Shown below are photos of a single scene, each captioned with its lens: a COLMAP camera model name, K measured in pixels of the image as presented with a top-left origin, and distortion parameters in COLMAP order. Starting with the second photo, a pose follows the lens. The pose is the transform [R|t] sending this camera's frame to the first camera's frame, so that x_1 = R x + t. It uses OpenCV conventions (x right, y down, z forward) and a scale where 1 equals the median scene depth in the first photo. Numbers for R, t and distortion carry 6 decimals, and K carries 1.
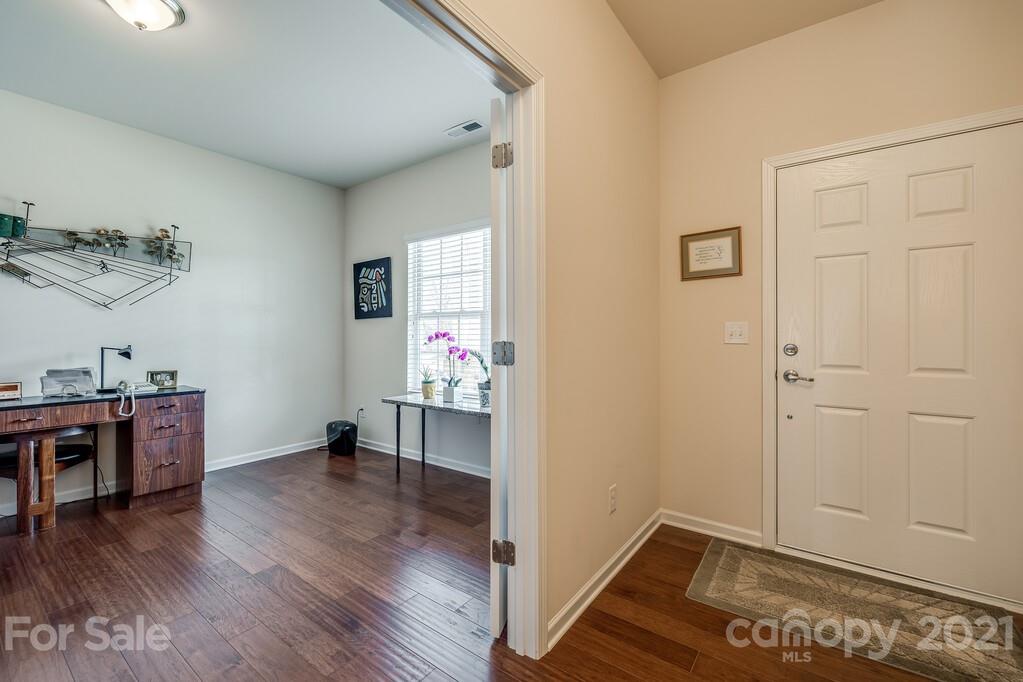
lens RADIAL K [[430.5, 0, 518.4], [0, 430.5, 340.2], [0, 0, 1]] dist [-0.000247, 0.000095]
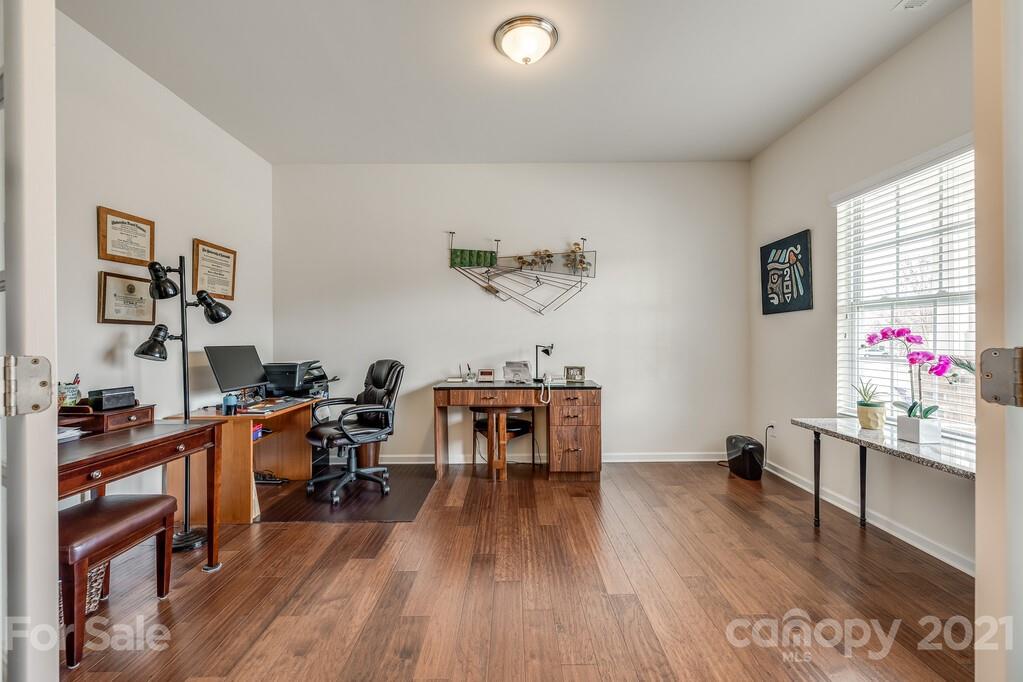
lens RADIAL K [[431.9, 0, 511.8], [0, 431.9, 336.2], [0, 0, 1]] dist [-0.000001, 0.000016]
pose [[0.585226, -0.002118, -0.810868, 0.008904], [-0.003147, 0.999983, -0.004883, -0.002851], [0.810864, 0.005410, 0.585209, 0.181946]]
